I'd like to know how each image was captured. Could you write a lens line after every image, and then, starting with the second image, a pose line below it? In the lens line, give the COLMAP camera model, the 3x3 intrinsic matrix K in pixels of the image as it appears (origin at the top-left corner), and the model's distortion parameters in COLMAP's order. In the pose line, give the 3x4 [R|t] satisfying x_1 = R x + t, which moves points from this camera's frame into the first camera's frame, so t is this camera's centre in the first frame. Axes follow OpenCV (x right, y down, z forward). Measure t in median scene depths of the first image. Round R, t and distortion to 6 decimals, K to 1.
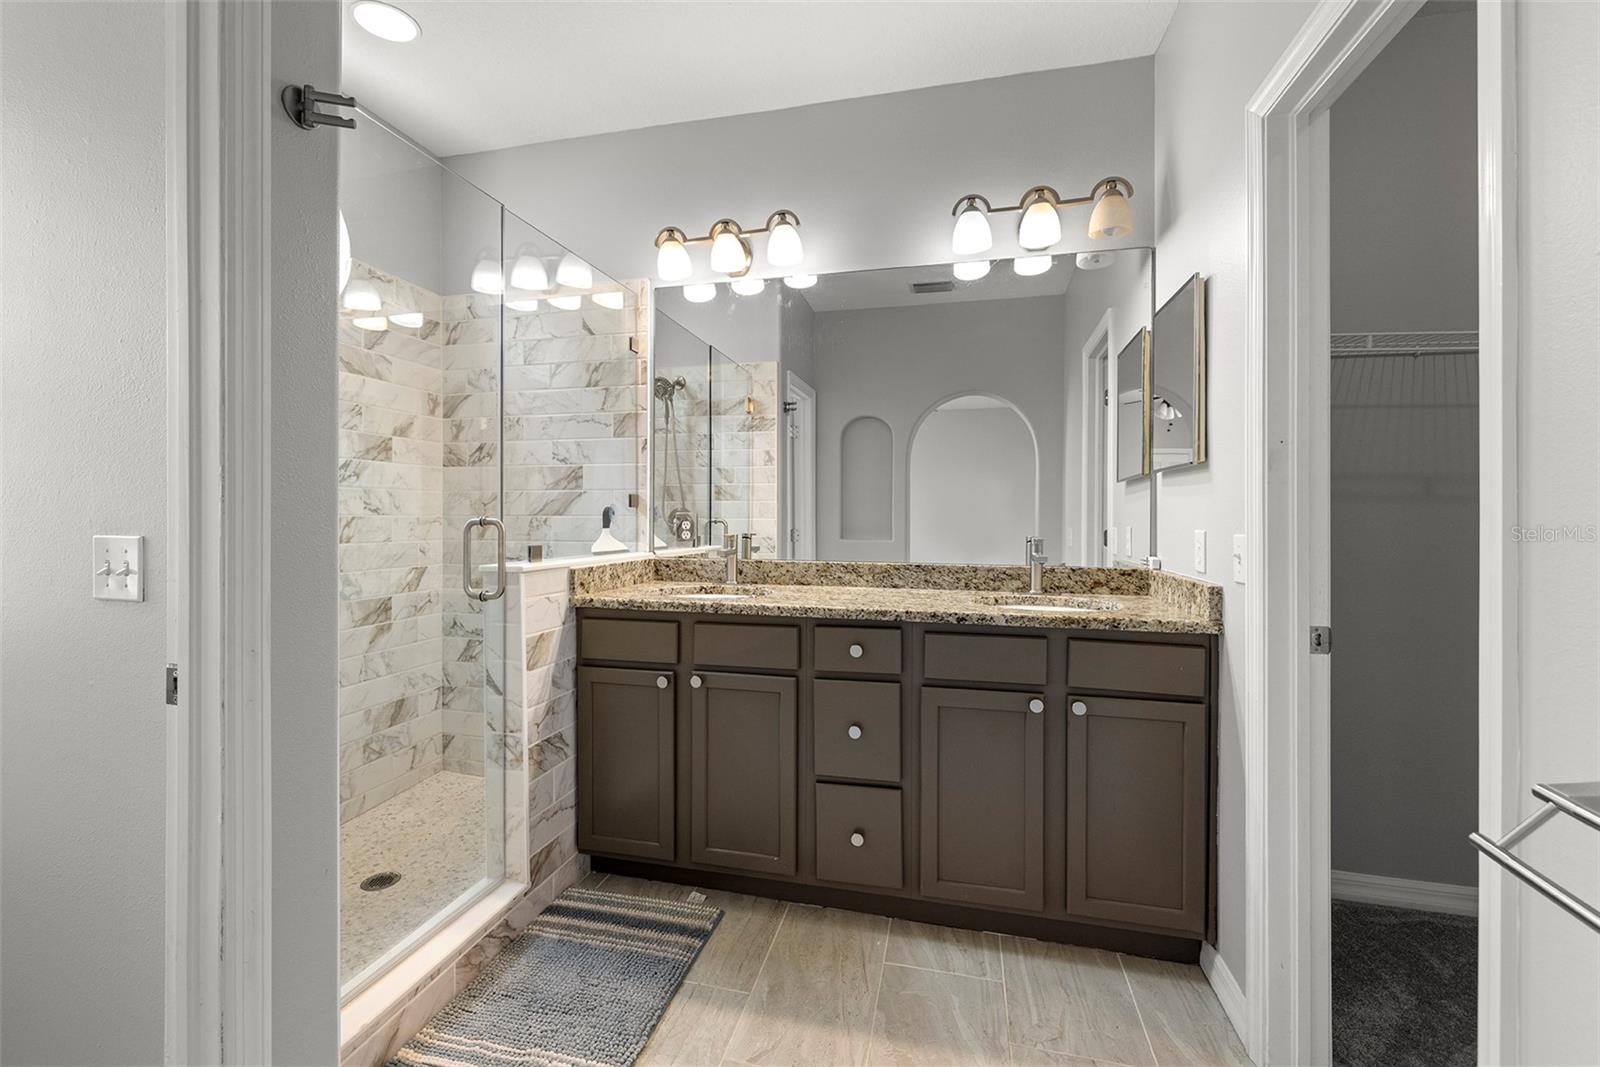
lens RADIAL K [[679.5, 0, 792.6], [0, 679.5, 527.7], [0, 0, 1]] dist [-0.000638, 0.000033]
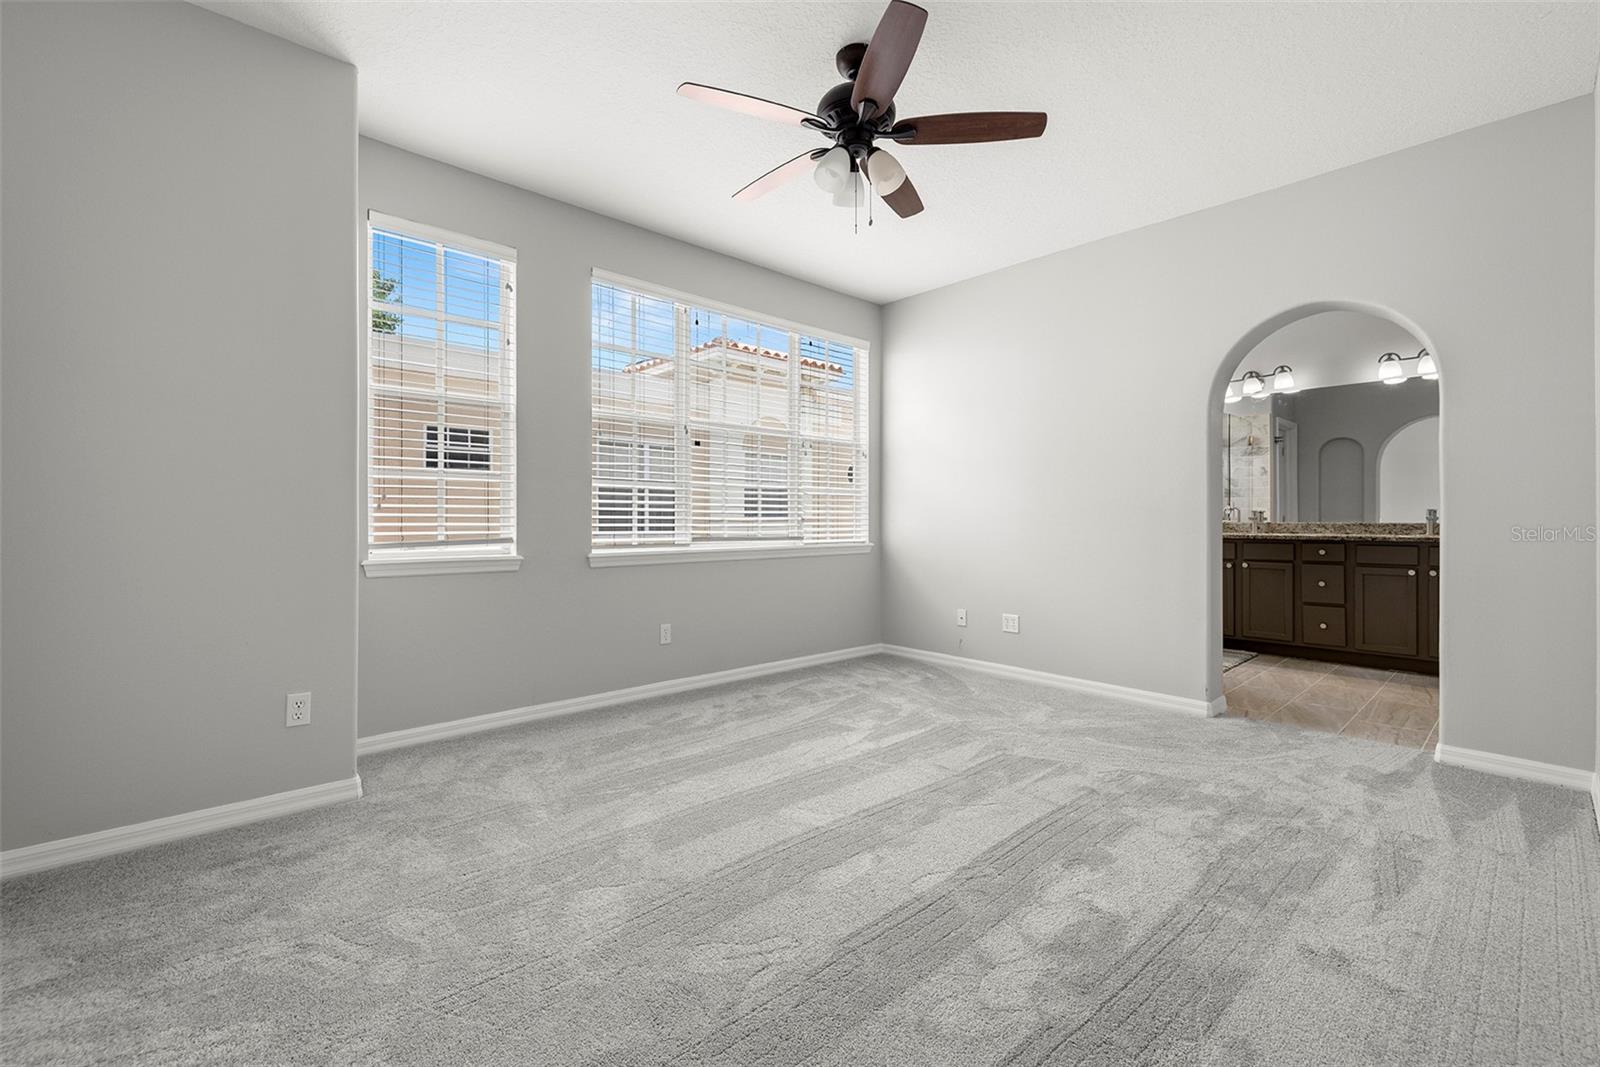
lens RADIAL K [[679.5, 0, 792.3], [0, 679.5, 526.9], [0, 0, 1]] dist [-0.000638, 0.000033]
pose [[0.827334, -0.002920, -0.561703, -0.092711], [-0.000845, 0.999979, -0.006443, 0.078735], [0.561710, 0.005805, 0.827314, -1.721408]]
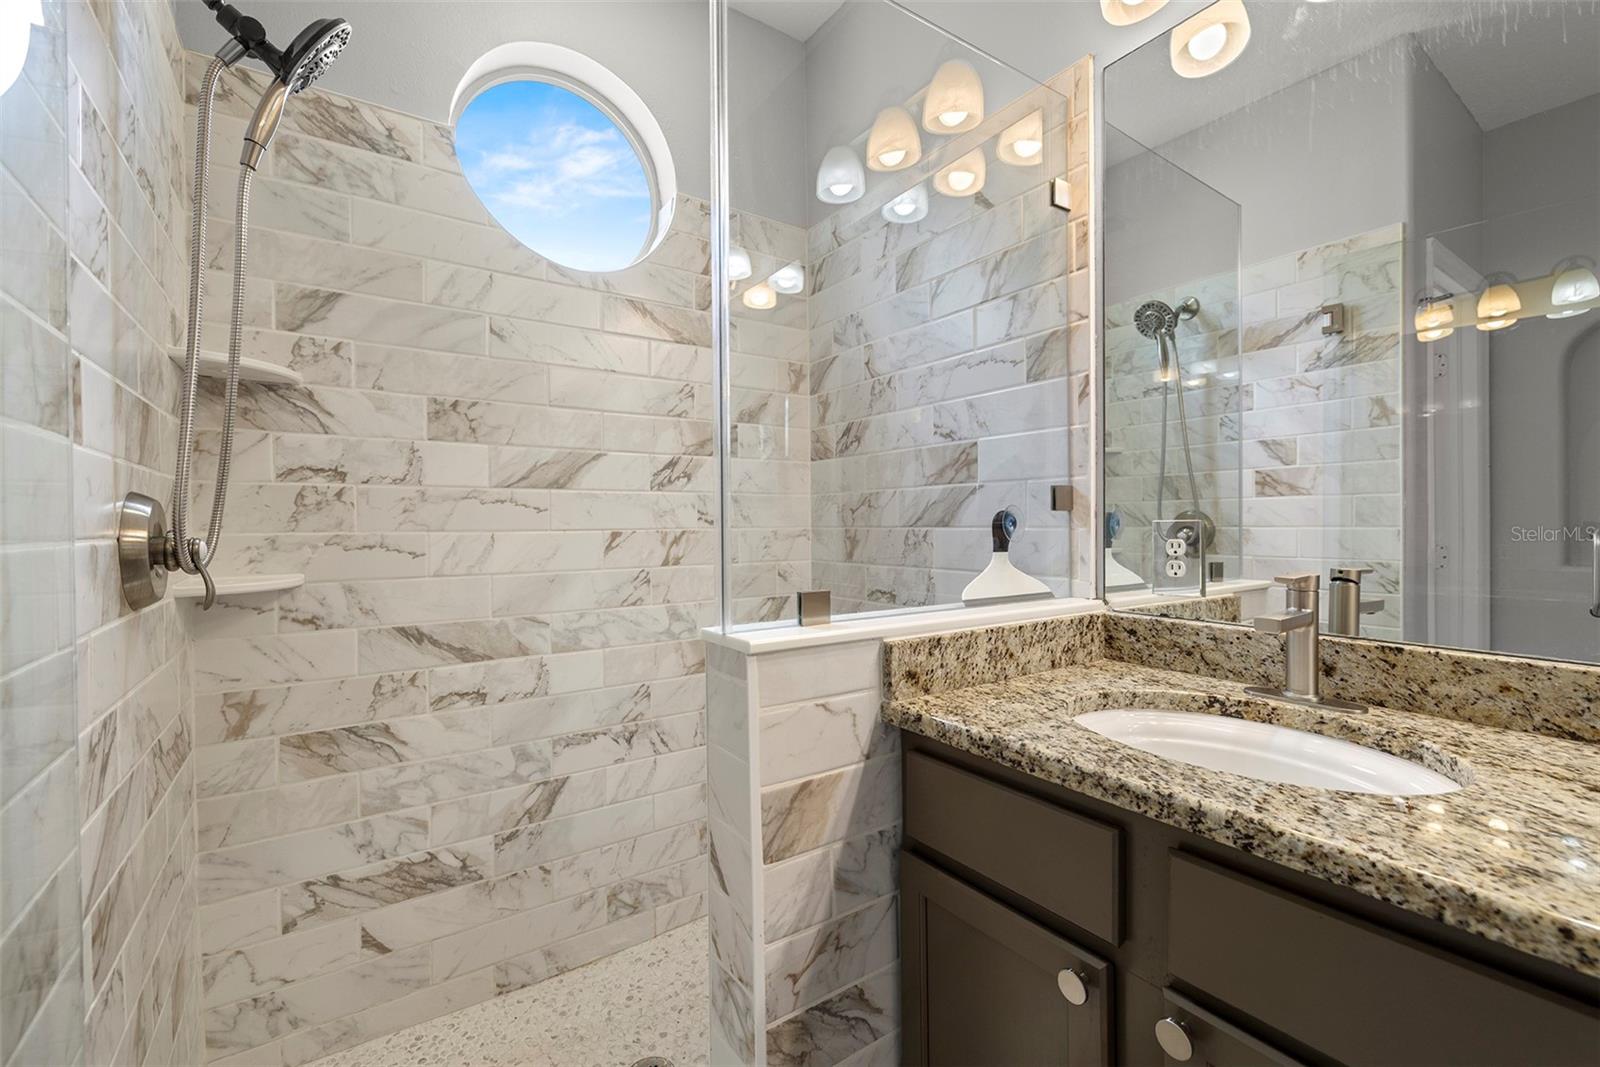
lens RADIAL K [[679.5, 0, 789.3], [0, 679.5, 525.7], [0, 0, 1]] dist [-0.000638, 0.000033]
pose [[0.749155, -0.005599, -0.662372, -0.050539], [-0.001680, 0.999945, -0.010353, -0.013973], [0.662393, 0.008869, 0.749104, 0.506477]]
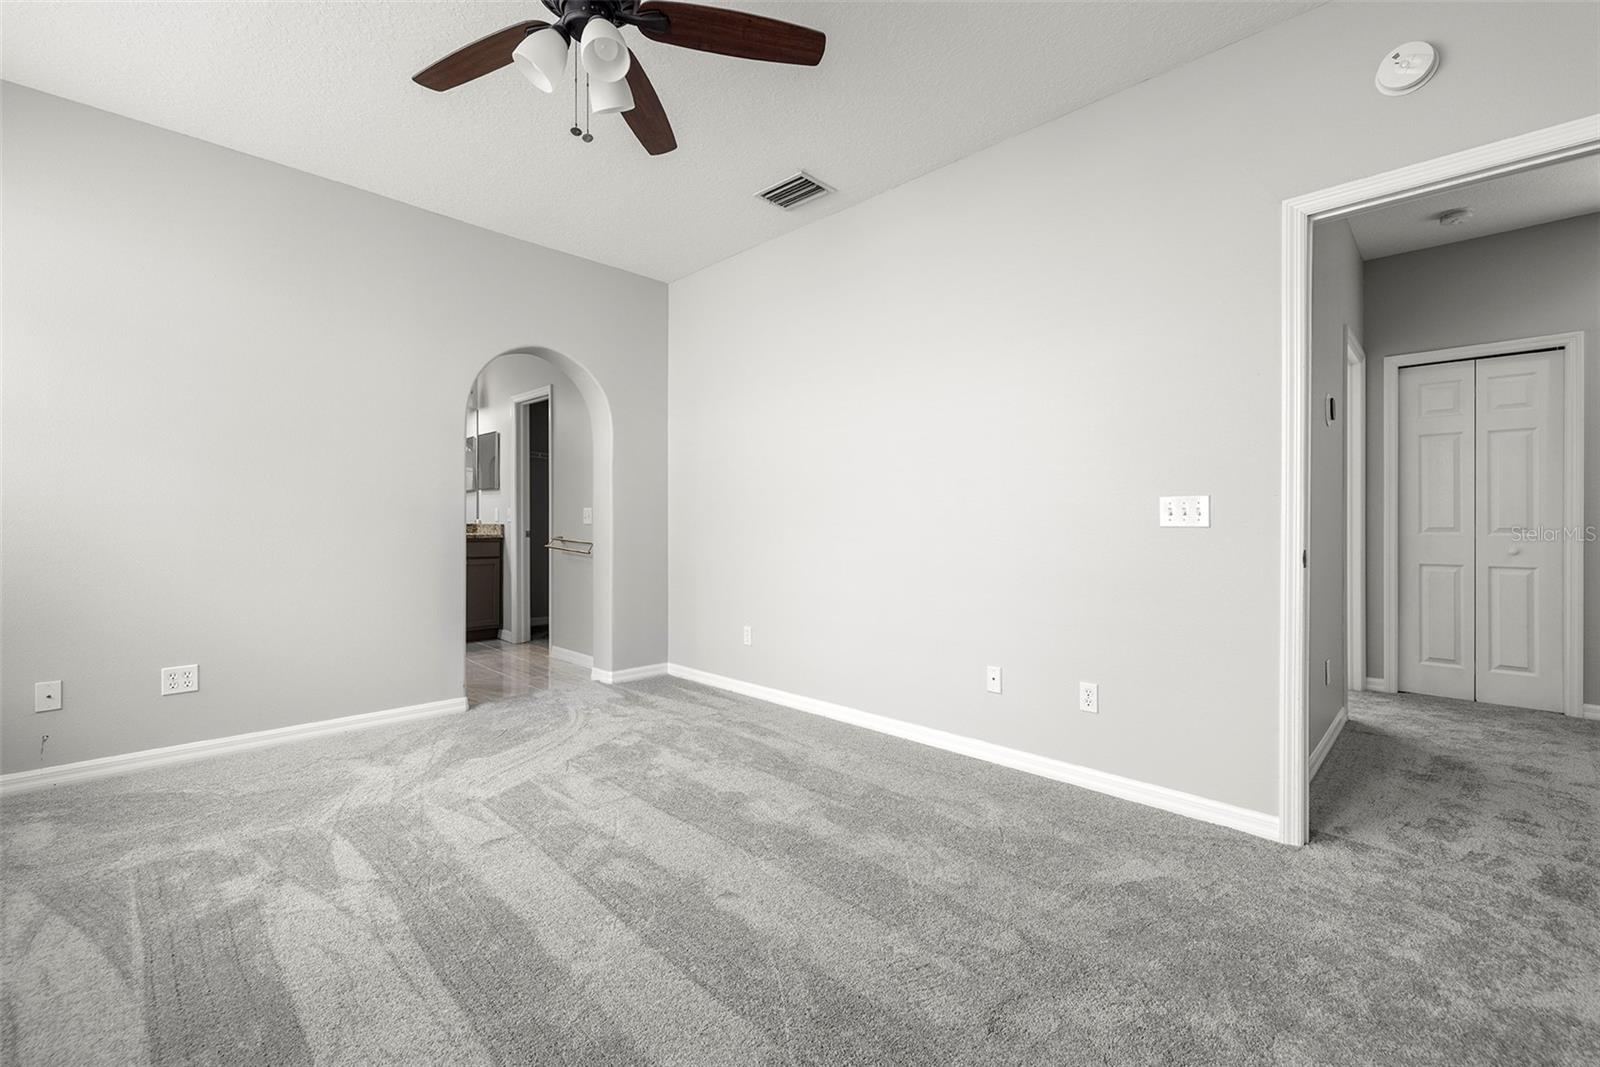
lens RADIAL K [[679.5, 0, 797.8], [0, 679.5, 523.7], [0, 0, 1]] dist [-0.000638, 0.000033]
pose [[0.499885, -0.006718, 0.866066, -1.123008], [0.011648, 0.999932, 0.001034, 0.065173], [-0.866014, 0.009571, 0.499929, -1.411817]]
